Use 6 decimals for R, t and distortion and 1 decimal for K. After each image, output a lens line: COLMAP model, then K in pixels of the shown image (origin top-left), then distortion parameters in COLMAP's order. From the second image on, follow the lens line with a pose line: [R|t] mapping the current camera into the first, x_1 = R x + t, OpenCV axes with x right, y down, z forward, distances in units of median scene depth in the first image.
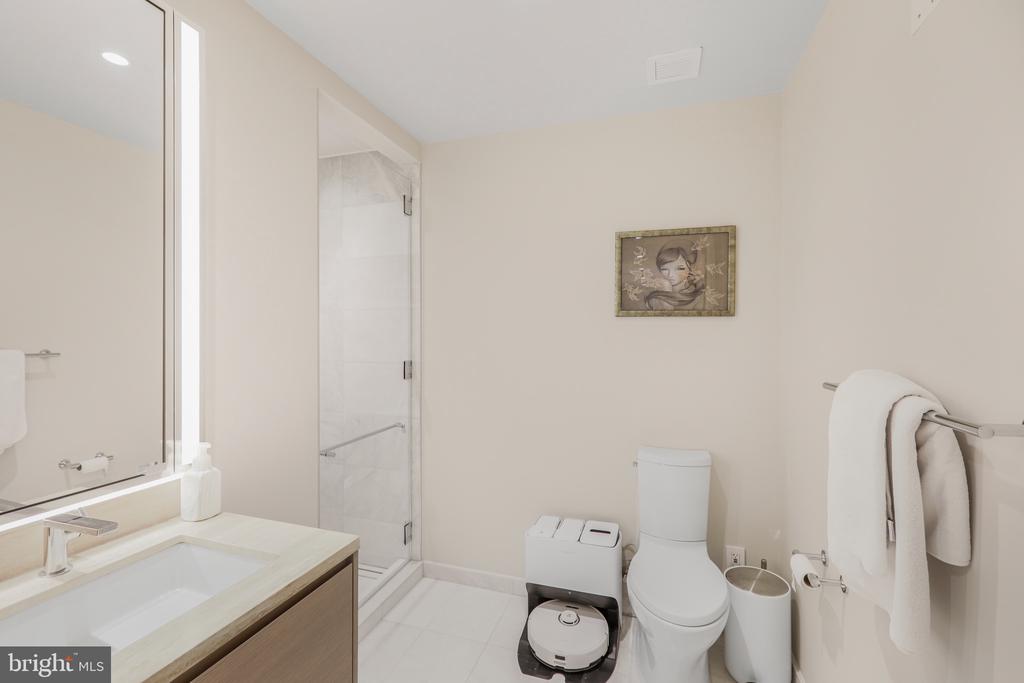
lens RADIAL K [[455.3, 0, 512.0], [0, 455.3, 336.1], [0, 0, 1]] dist [-0.004599, -0.000524]
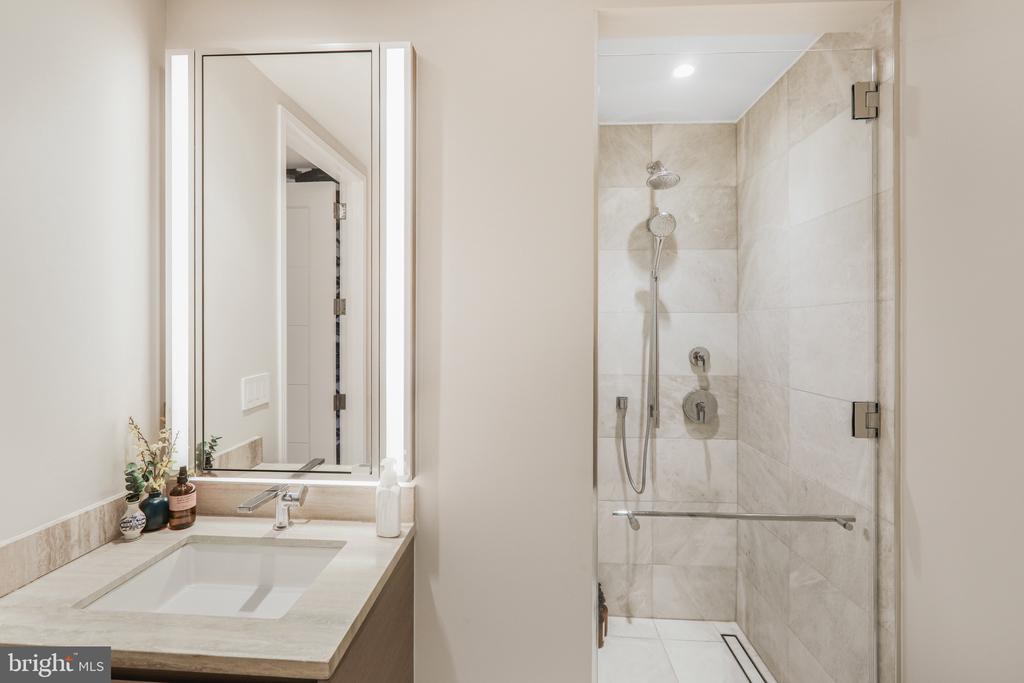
lens RADIAL K [[463.2, 0, 508.2], [0, 463.2, 324.6], [0, 0, 1]] dist [-0.000759, 0.000279]
pose [[0.252990, -0.010930, -0.967407, 0.173705], [-0.010814, 0.999842, -0.014125, -0.020948], [0.967408, 0.014035, 0.252832, 0.471393]]
